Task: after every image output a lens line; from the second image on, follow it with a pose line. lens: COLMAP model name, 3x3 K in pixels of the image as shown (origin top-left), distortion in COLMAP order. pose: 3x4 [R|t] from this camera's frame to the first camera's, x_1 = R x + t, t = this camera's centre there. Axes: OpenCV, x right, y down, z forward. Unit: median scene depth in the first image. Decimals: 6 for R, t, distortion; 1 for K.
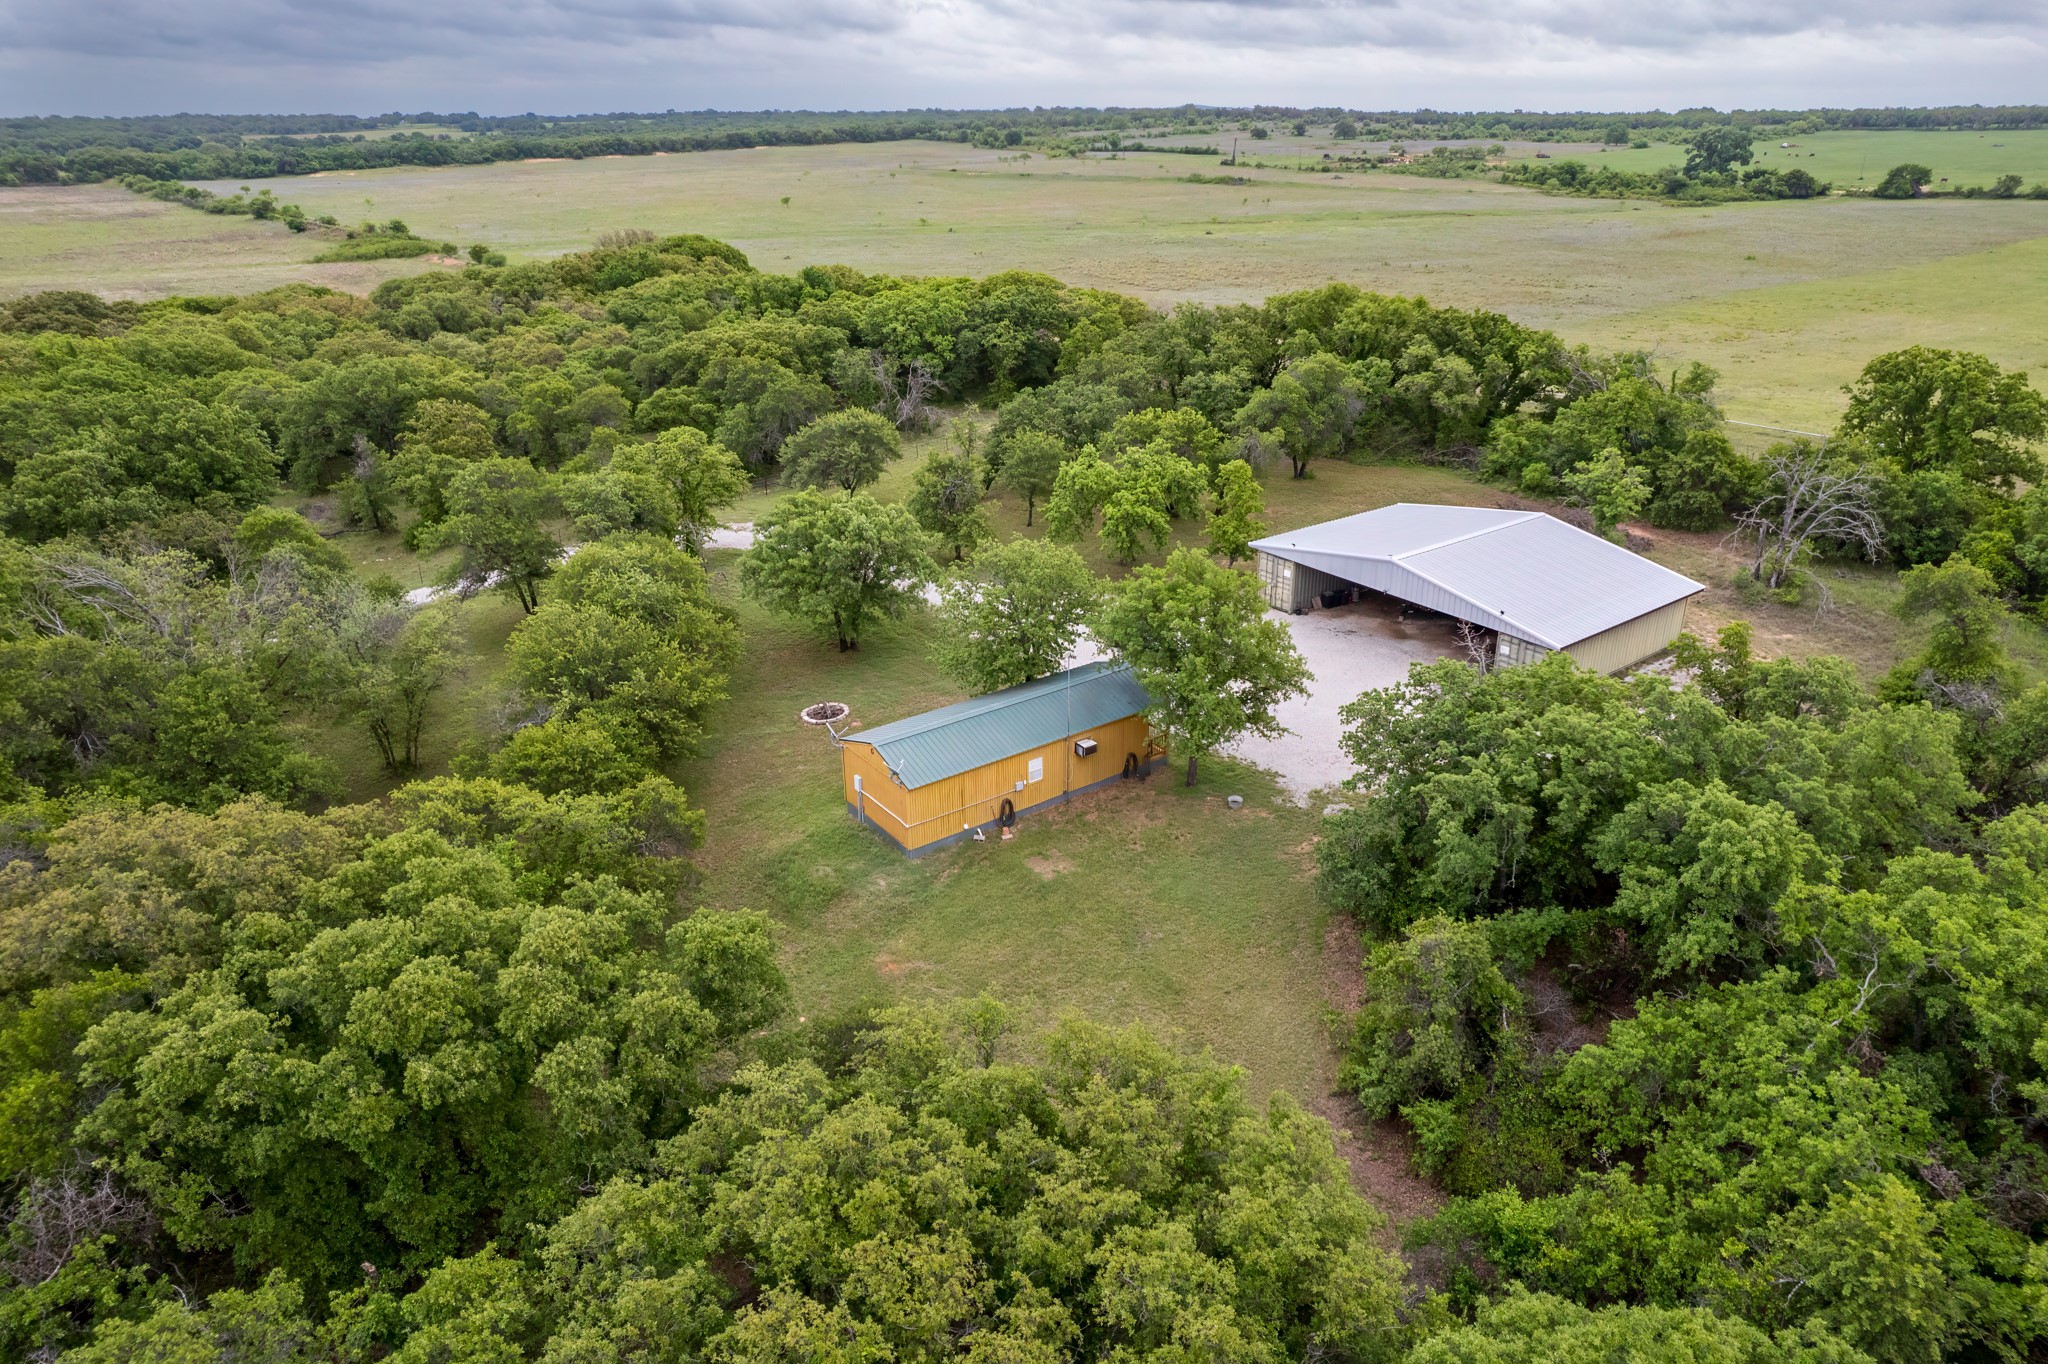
lens RADIAL K [[1324.5, 0, 1040.4], [0, 1324.5, 689.9], [0, 0, 1]] dist [-0.084306, 0.086187]
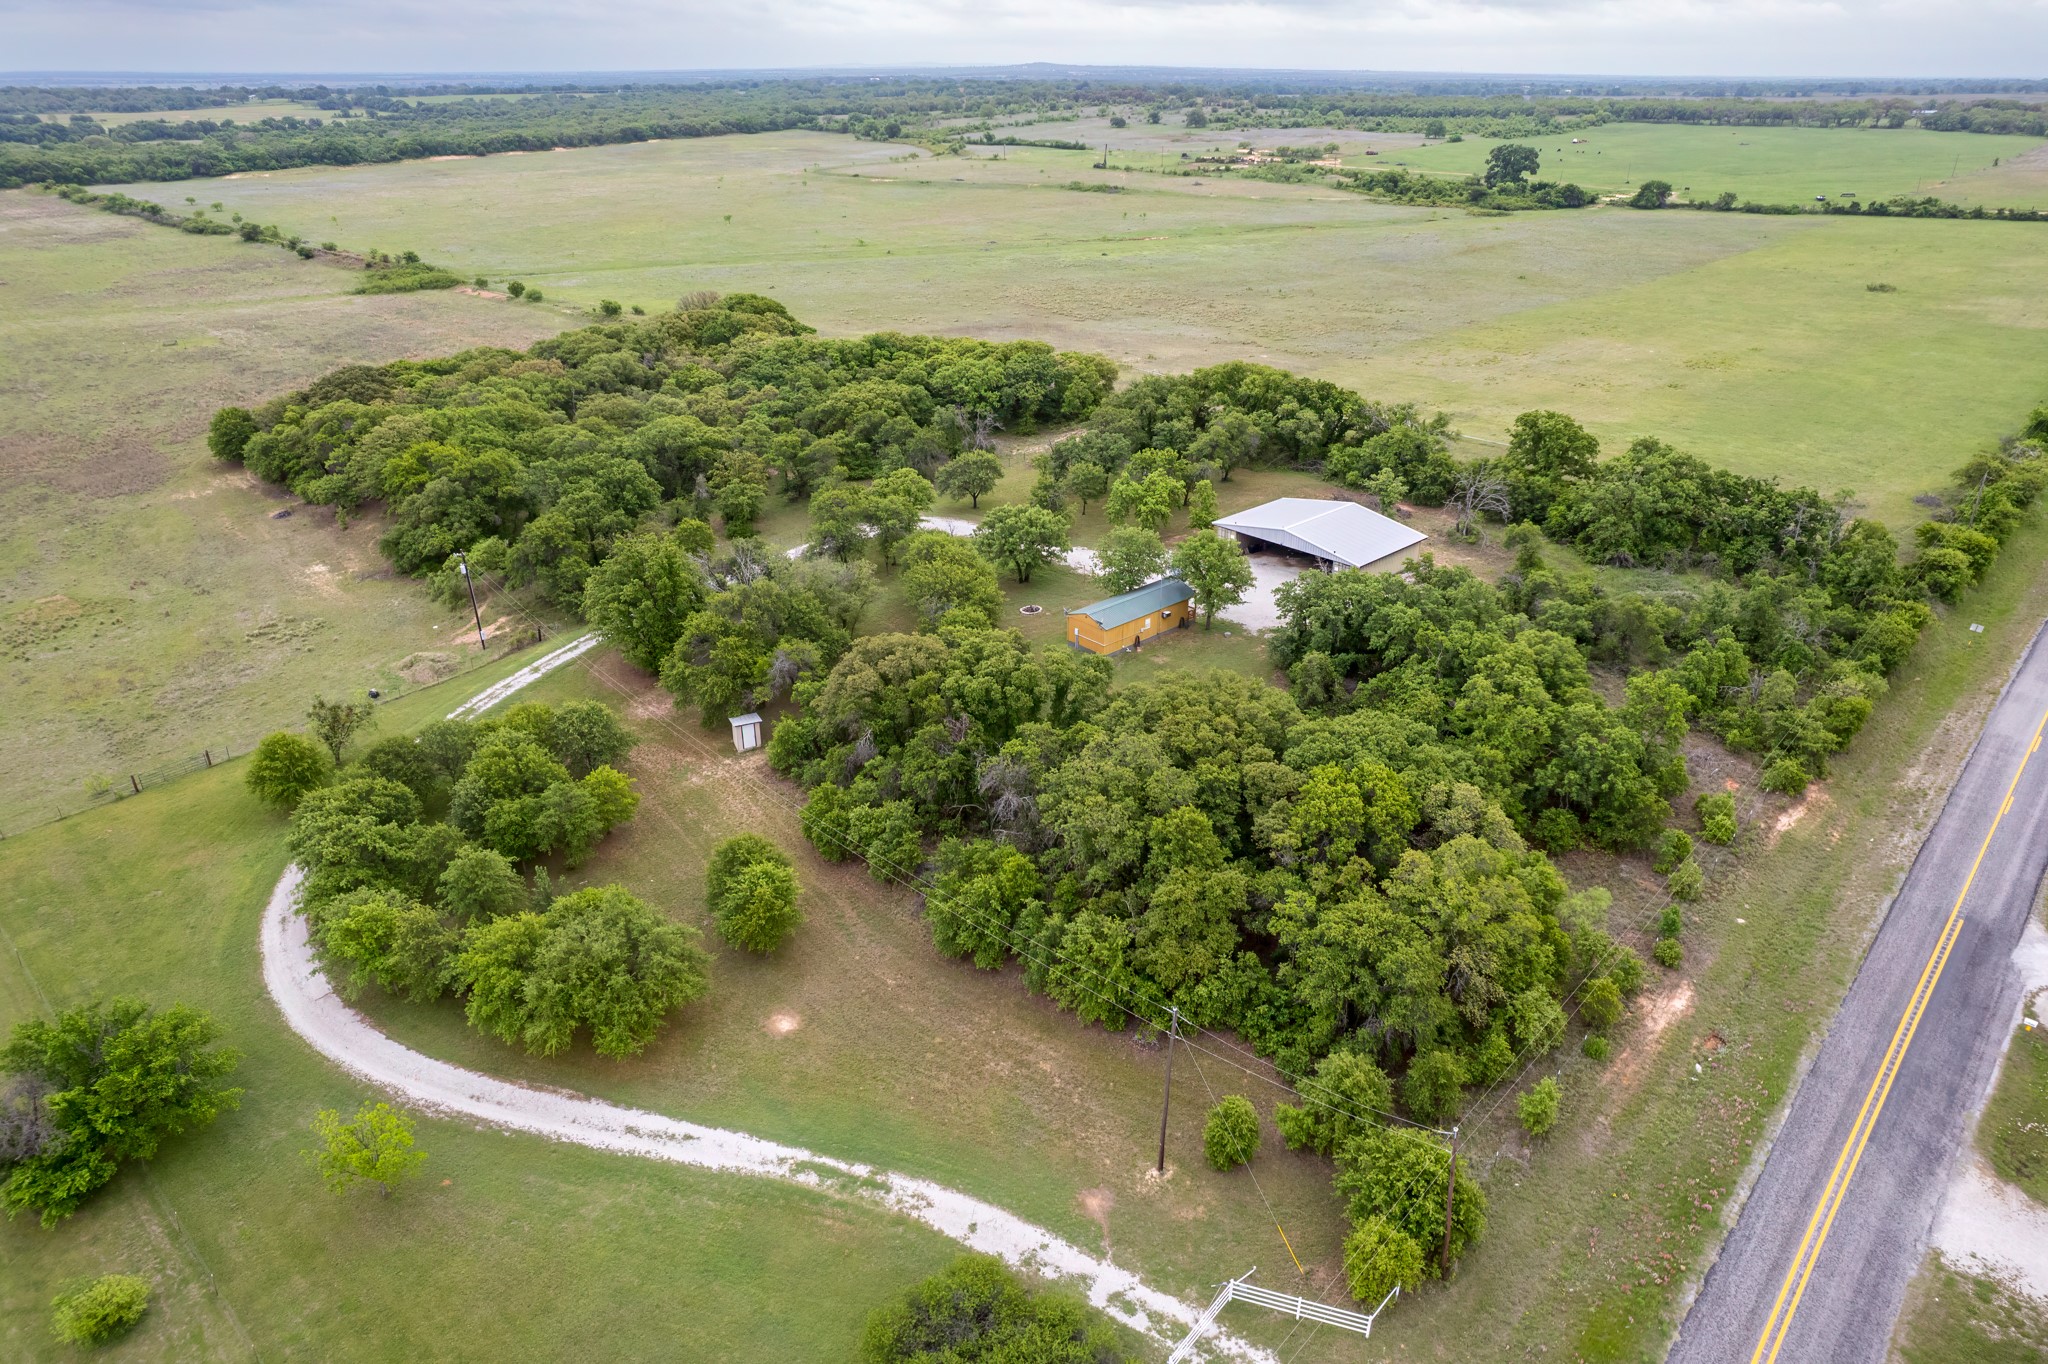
lens RADIAL K [[1322.1, 0, 1024.0], [0, 1322.1, 682.0], [0, 0, 1]] dist [-0.067754, 0.075650]
pose [[0.995007, -0.045099, 0.089037, -0.201661], [0.042774, 0.998696, 0.027854, 0.040508], [-0.090177, -0.023907, 0.995639, -0.625067]]
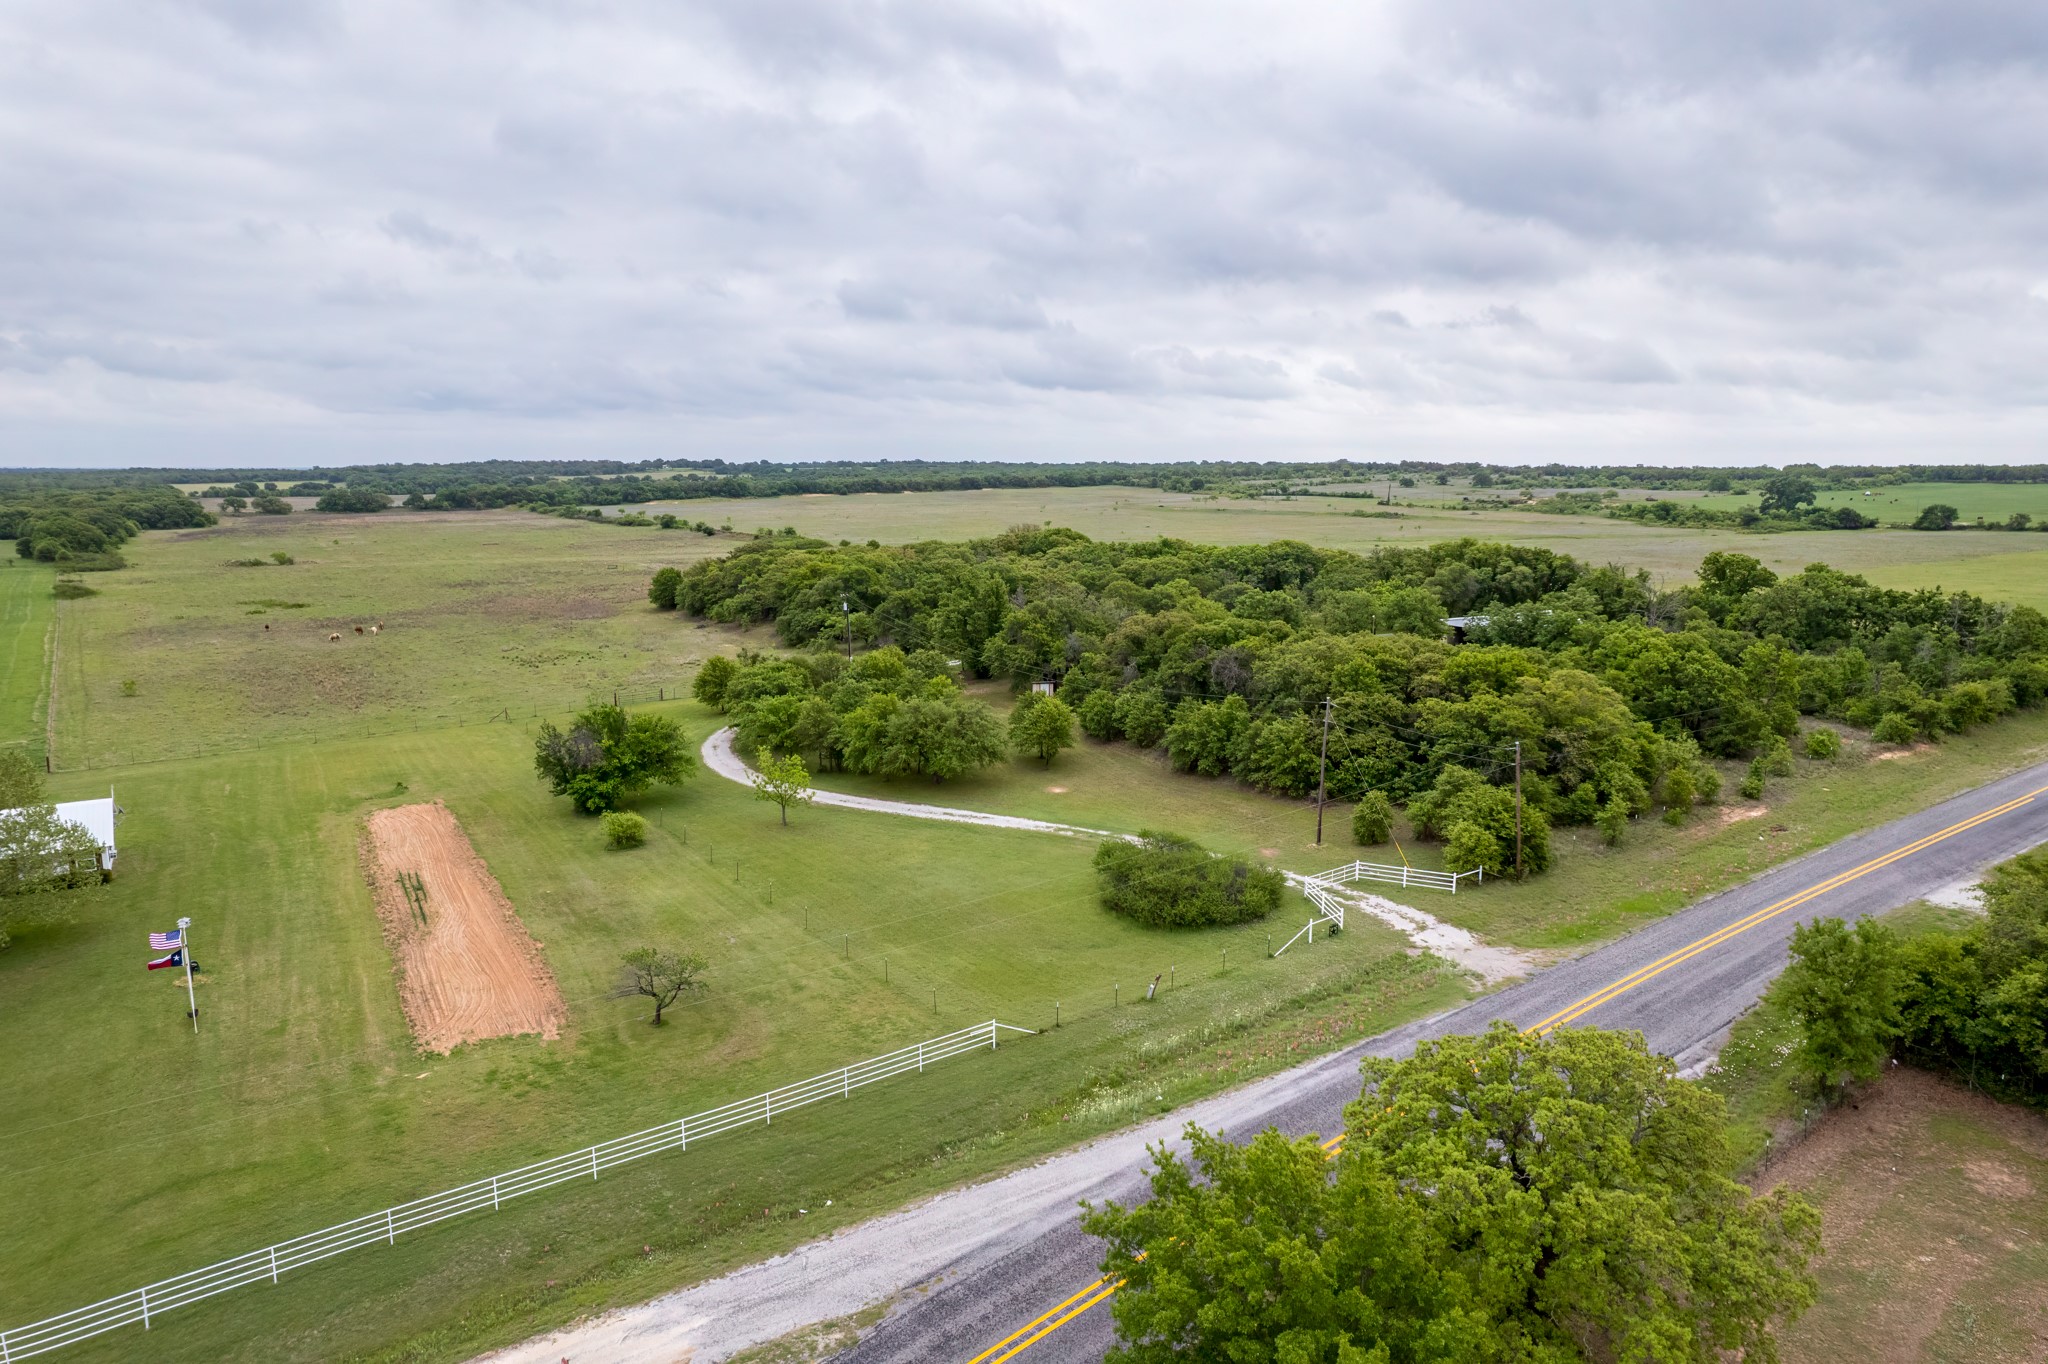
lens RADIAL K [[1322.1, 0, 1024.0], [0, 1322.1, 682.0], [0, 0, 1]] dist [-0.067754, 0.075650]
pose [[0.992250, 0.026602, -0.121374, -0.181872], [-0.056205, 0.967258, -0.247492, 0.408818], [0.110816, 0.252396, 0.961258, -0.887614]]
